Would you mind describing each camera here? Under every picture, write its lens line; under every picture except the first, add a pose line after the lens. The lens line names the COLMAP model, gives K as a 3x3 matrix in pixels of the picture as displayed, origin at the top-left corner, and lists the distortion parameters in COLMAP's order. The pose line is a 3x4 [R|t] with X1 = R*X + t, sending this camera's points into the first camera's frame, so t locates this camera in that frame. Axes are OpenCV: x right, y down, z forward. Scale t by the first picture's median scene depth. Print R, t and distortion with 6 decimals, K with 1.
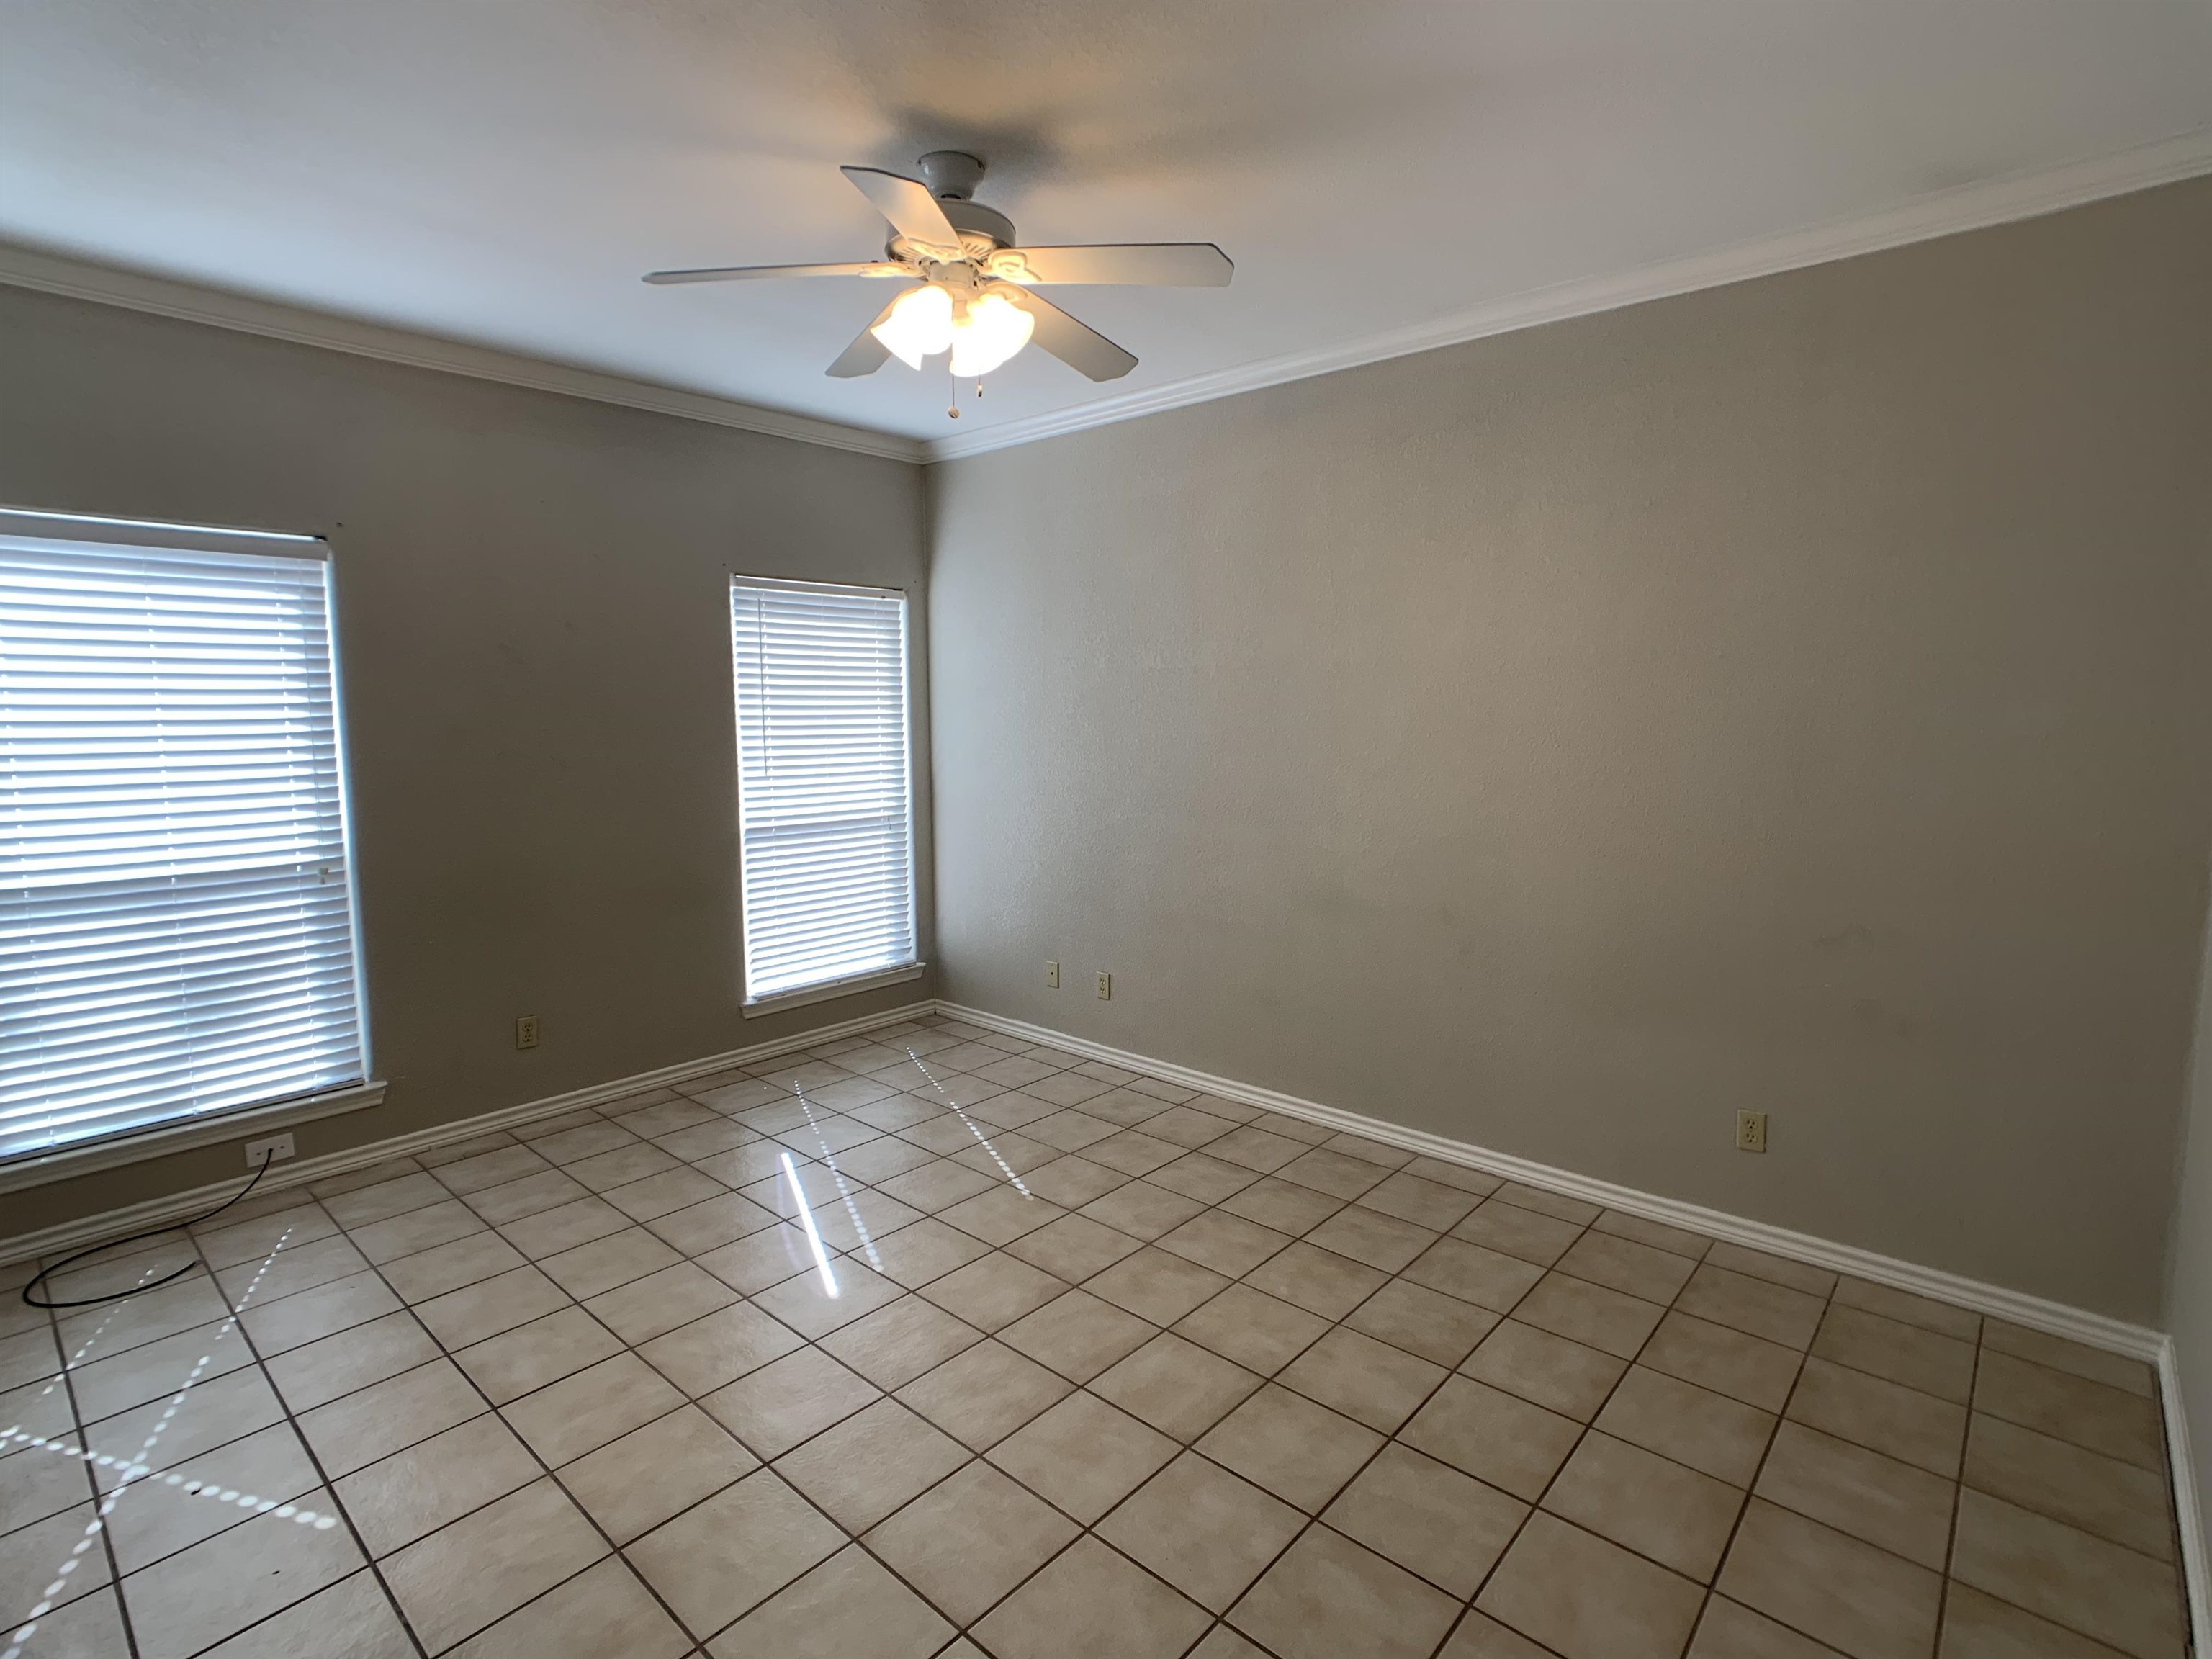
lens RADIAL K [[1090.4, 0, 1114.0], [0, 1090.4, 819.3], [0, 0, 1]] dist [-0.014847, 0.006591]
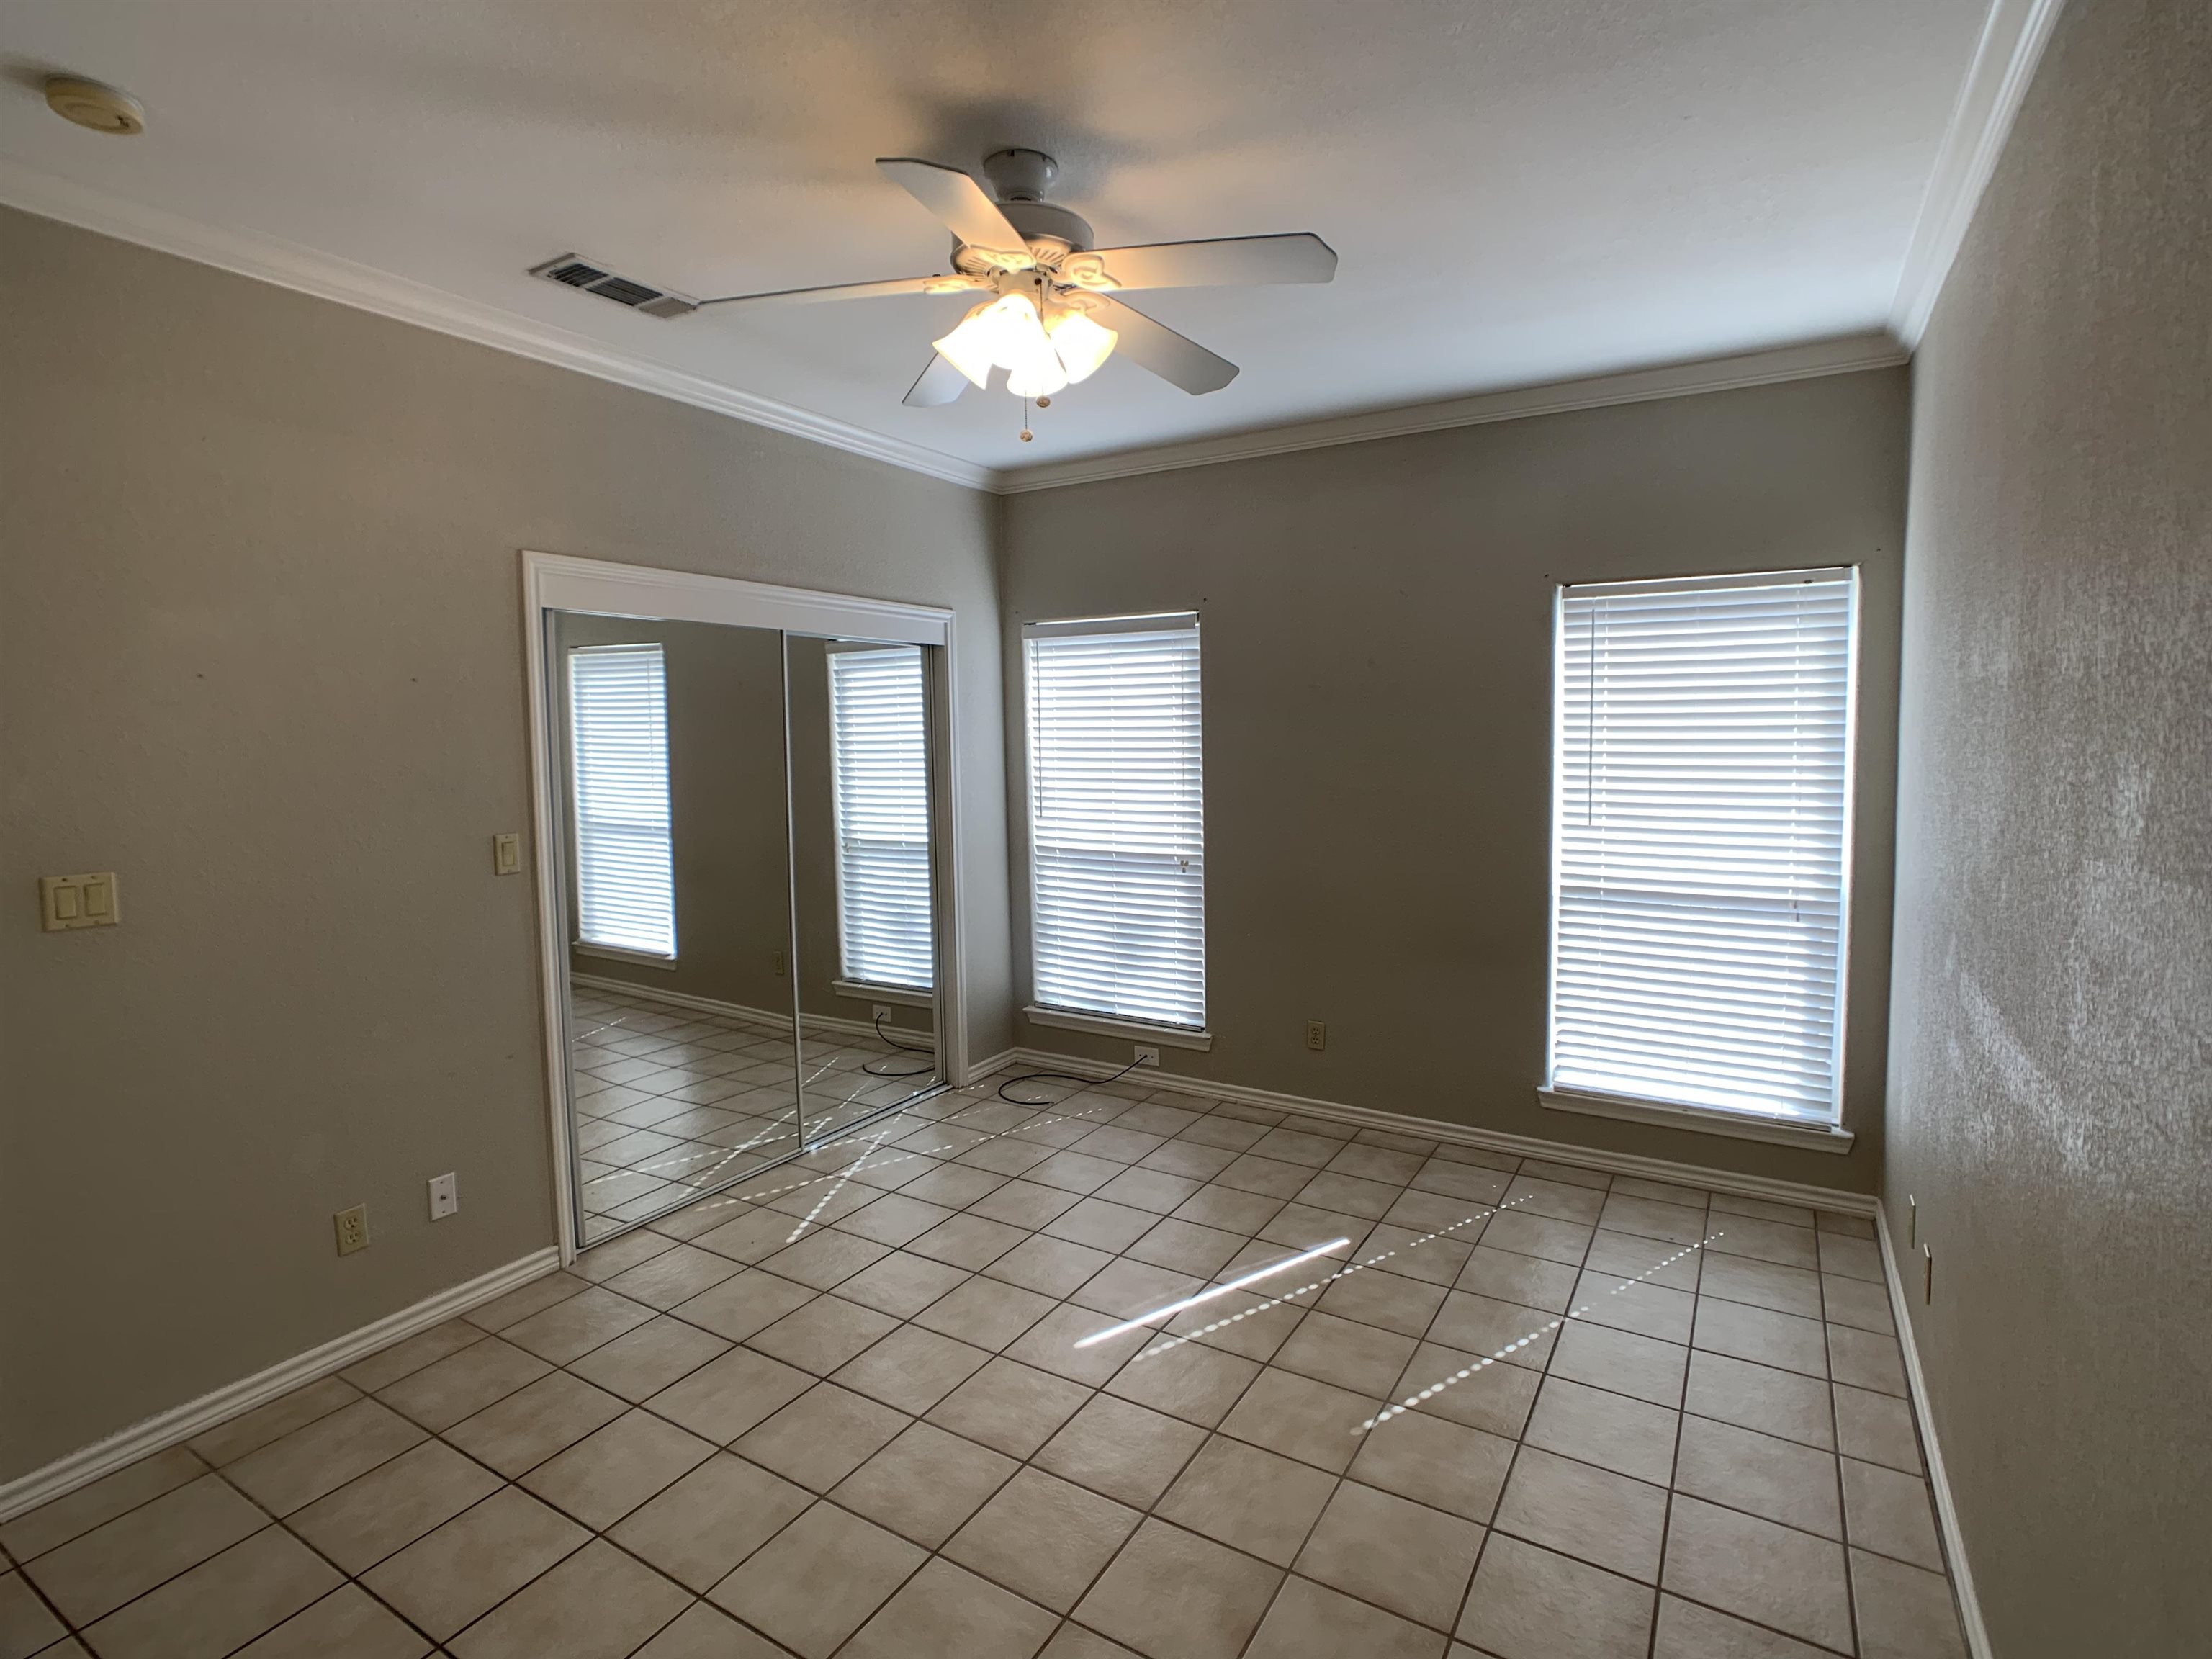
lens RADIAL K [[1090.4, 0, 1108.9], [0, 1090.4, 810.7], [0, 0, 1]] dist [-0.014847, 0.006591]
pose [[0.183272, 0.076851, -0.980054, 0.441732], [-0.096058, 0.993569, 0.059948, -0.068886], [0.978358, 0.083156, 0.189475, 0.519771]]
